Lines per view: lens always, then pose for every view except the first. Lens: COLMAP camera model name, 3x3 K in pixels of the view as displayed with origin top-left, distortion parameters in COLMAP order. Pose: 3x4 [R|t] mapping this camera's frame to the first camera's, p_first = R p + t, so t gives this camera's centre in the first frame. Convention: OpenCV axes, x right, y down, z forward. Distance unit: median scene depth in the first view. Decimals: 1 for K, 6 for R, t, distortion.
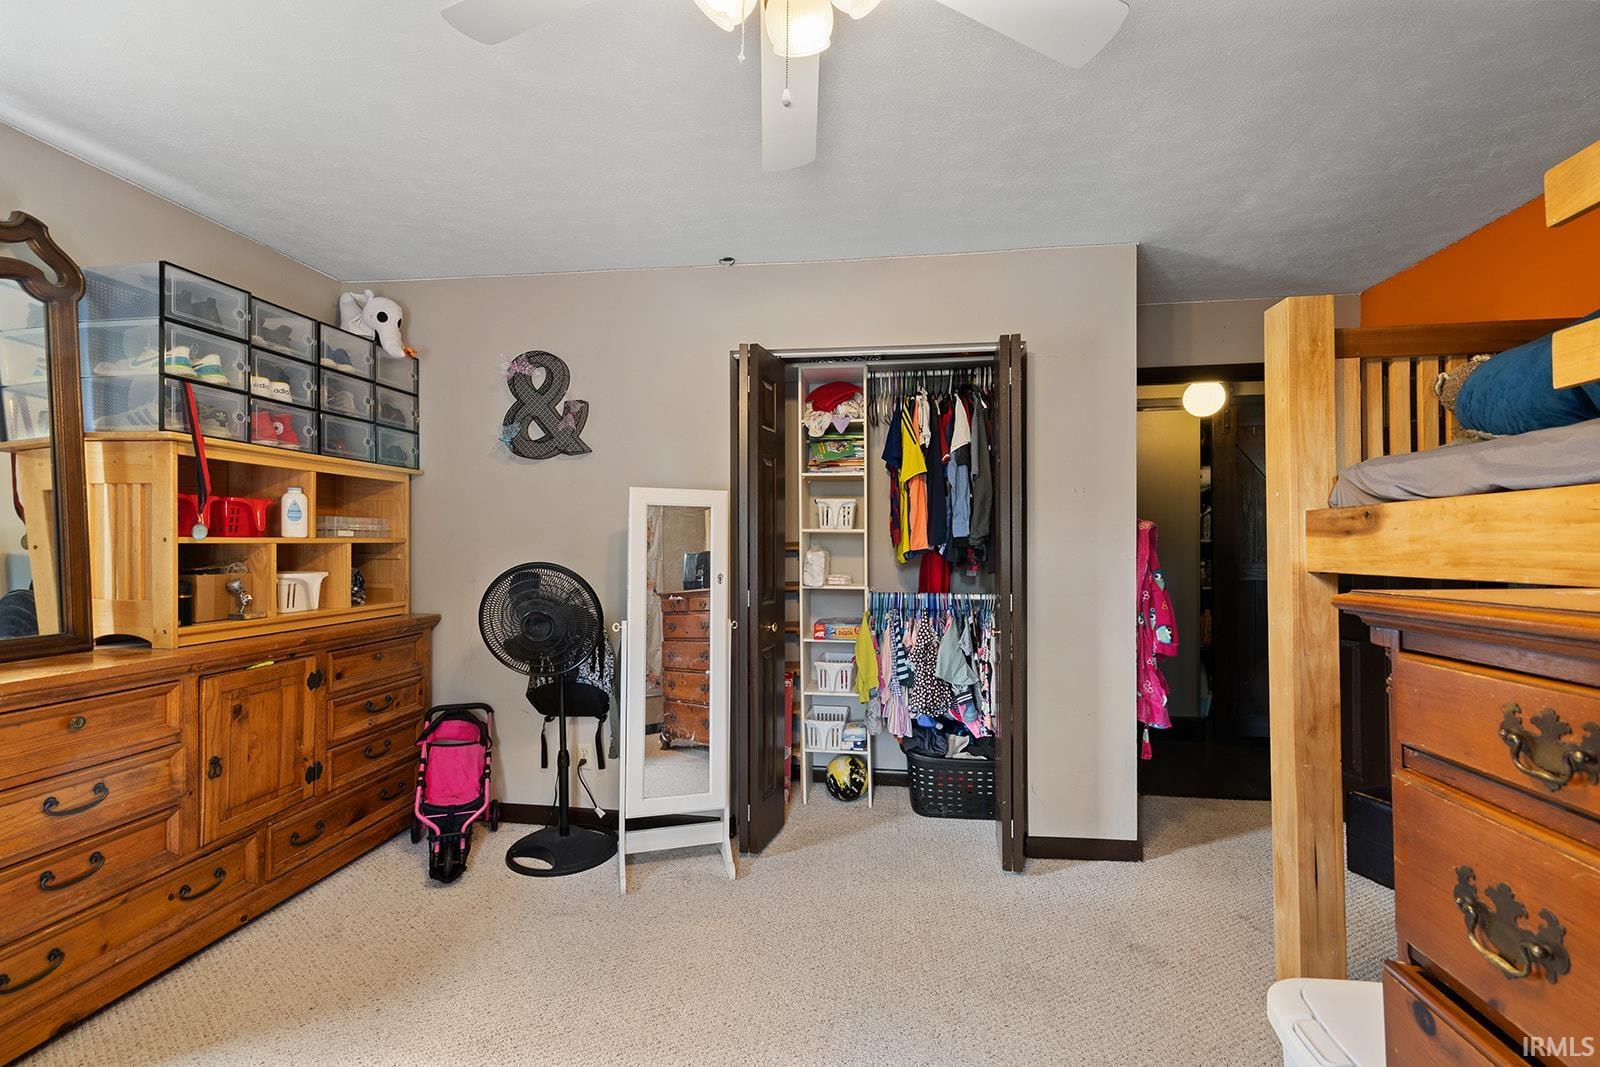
lens RADIAL K [[703.6, 0, 800.0], [0, 703.6, 533.5], [0, 0, 1]] dist [0.000178, 0.000000]
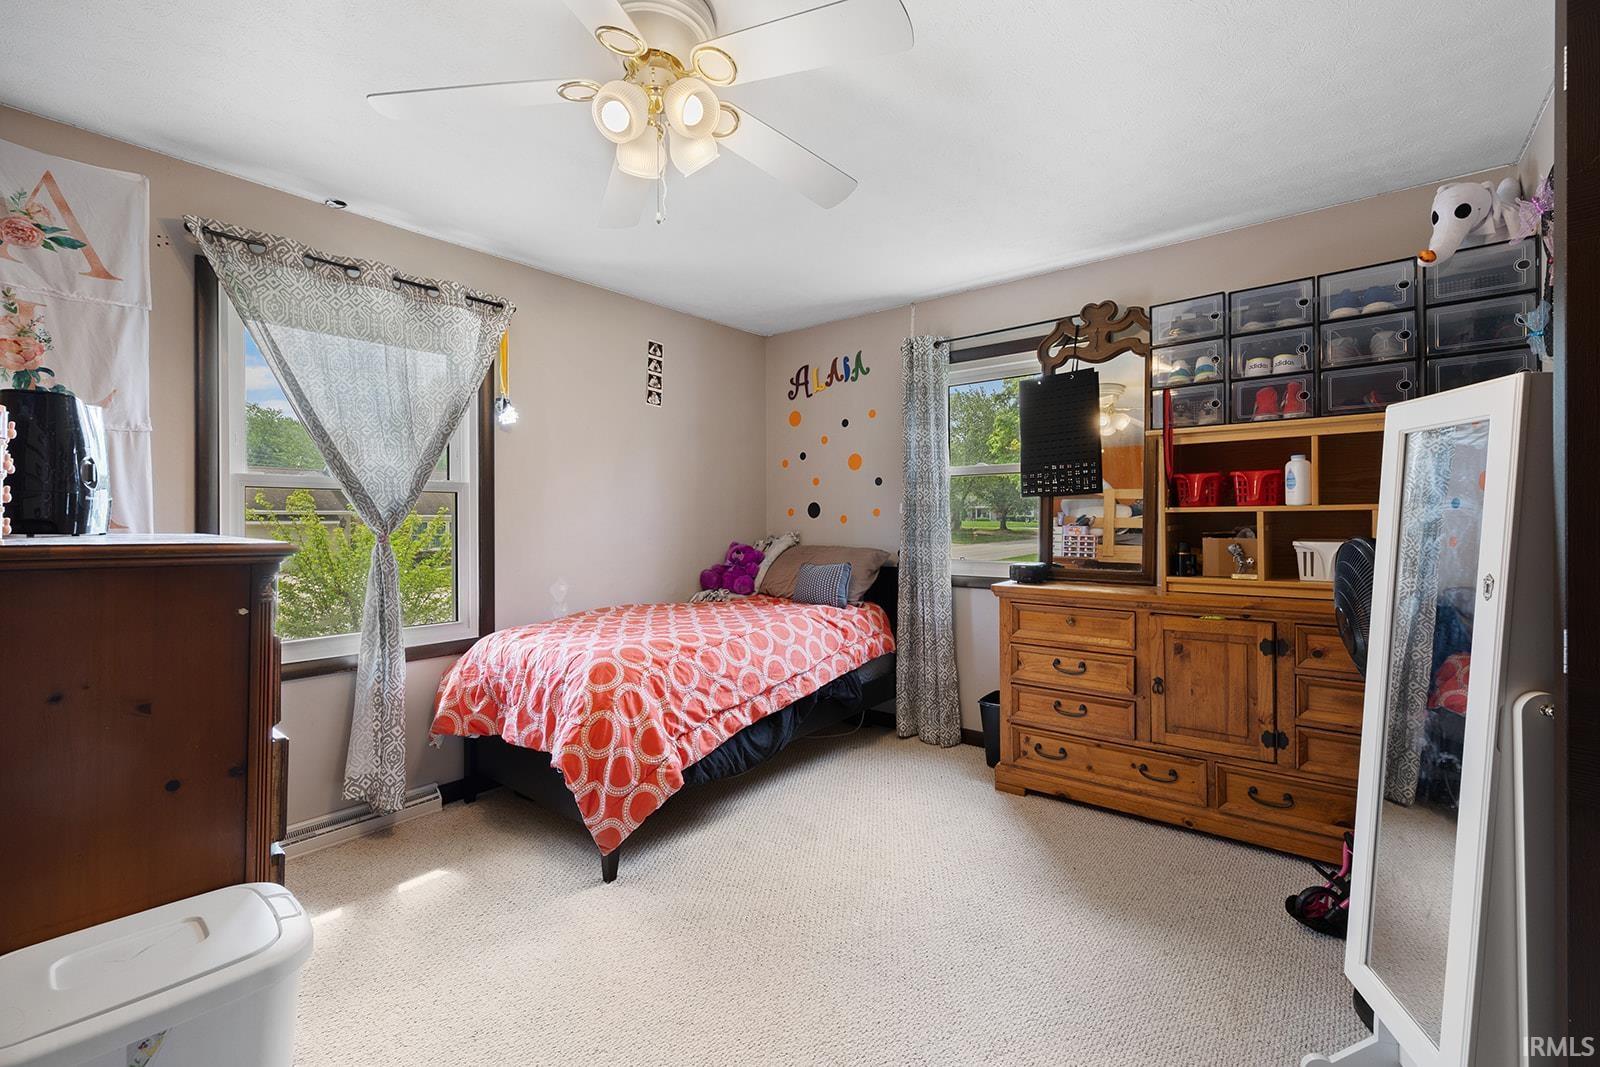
lens RADIAL K [[703.6, 0, 800.0], [0, 703.6, 533.5], [0, 0, 1]] dist [0.000178, 0.000000]
pose [[-0.546253, 0.006426, -0.837596, 0.546722], [0.010488, 0.999945, 0.000831, 0.040952], [0.837555, -0.008331, -0.546290, 1.045144]]
